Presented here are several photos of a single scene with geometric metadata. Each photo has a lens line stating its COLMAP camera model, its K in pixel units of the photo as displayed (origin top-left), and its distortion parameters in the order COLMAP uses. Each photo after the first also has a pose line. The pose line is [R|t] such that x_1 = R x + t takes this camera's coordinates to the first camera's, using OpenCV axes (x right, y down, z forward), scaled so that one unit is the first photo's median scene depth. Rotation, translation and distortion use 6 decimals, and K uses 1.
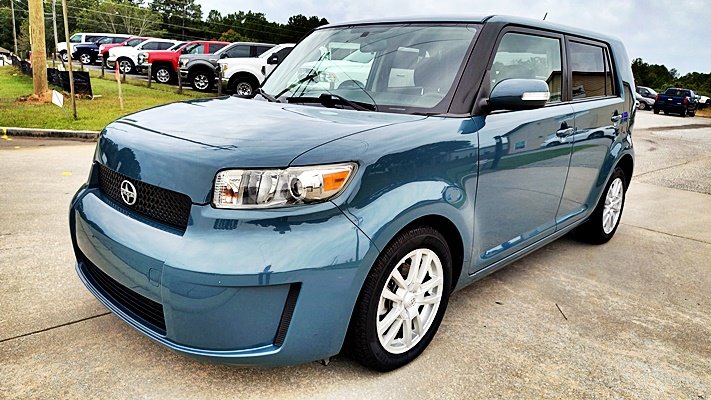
lens RADIAL K [[496.3, 0, 355.0], [0, 496.3, 178.3], [0, 0, 1]] dist [0.064642, -0.088745]
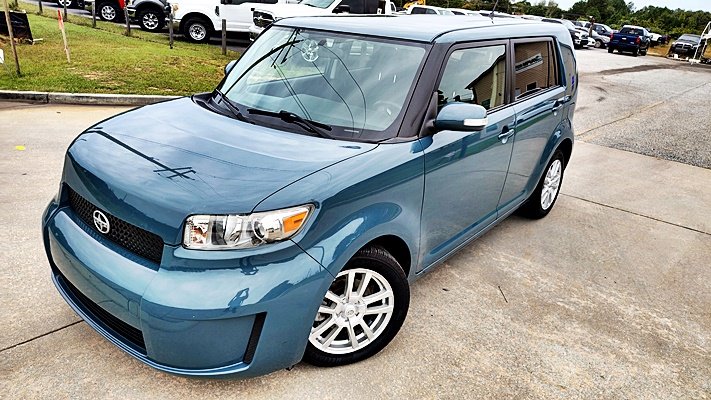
lens RADIAL K [[494.5, 0, 356.5], [0, 494.5, 188.3], [0, 0, 1]] dist [0.028868, -0.031627]
pose [[0.996739, -0.025855, 0.076442, 0.010710], [0.015858, 0.991569, 0.128605, -0.153175], [-0.079122, -0.126974, 0.988745, -0.074369]]
